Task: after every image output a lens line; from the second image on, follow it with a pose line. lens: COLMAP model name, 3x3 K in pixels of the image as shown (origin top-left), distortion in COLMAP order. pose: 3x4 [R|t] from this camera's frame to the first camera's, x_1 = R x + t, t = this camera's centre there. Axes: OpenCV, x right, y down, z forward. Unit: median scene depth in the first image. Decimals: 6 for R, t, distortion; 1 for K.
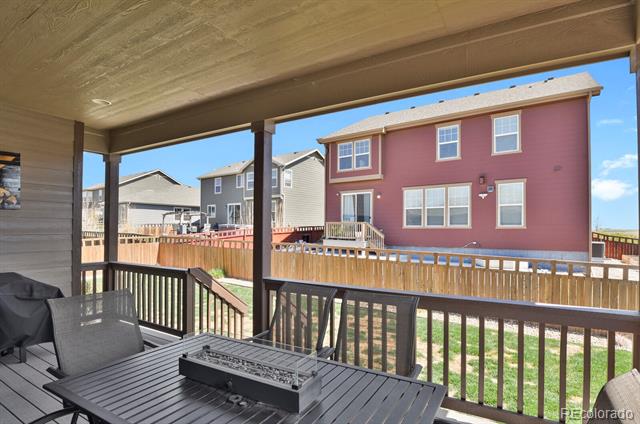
lens RADIAL K [[321.4, 0, 322.8], [0, 321.4, 226.0], [0, 0, 1]] dist [-0.022300, -0.001594]
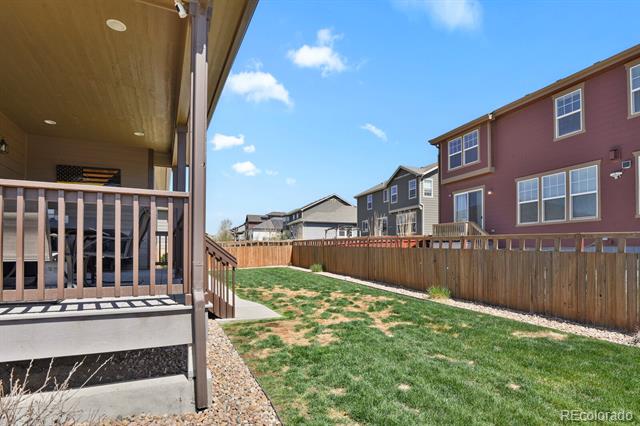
lens RADIAL K [[321.4, 0, 317.3], [0, 321.4, 248.7], [0, 0, 1]] dist [-0.022300, -0.001594]
pose [[0.834990, -0.000516, -0.550265, 0.263518], [0.002156, 0.999995, 0.002334, 0.060424], [0.550261, -0.003135, 0.834987, 0.003355]]
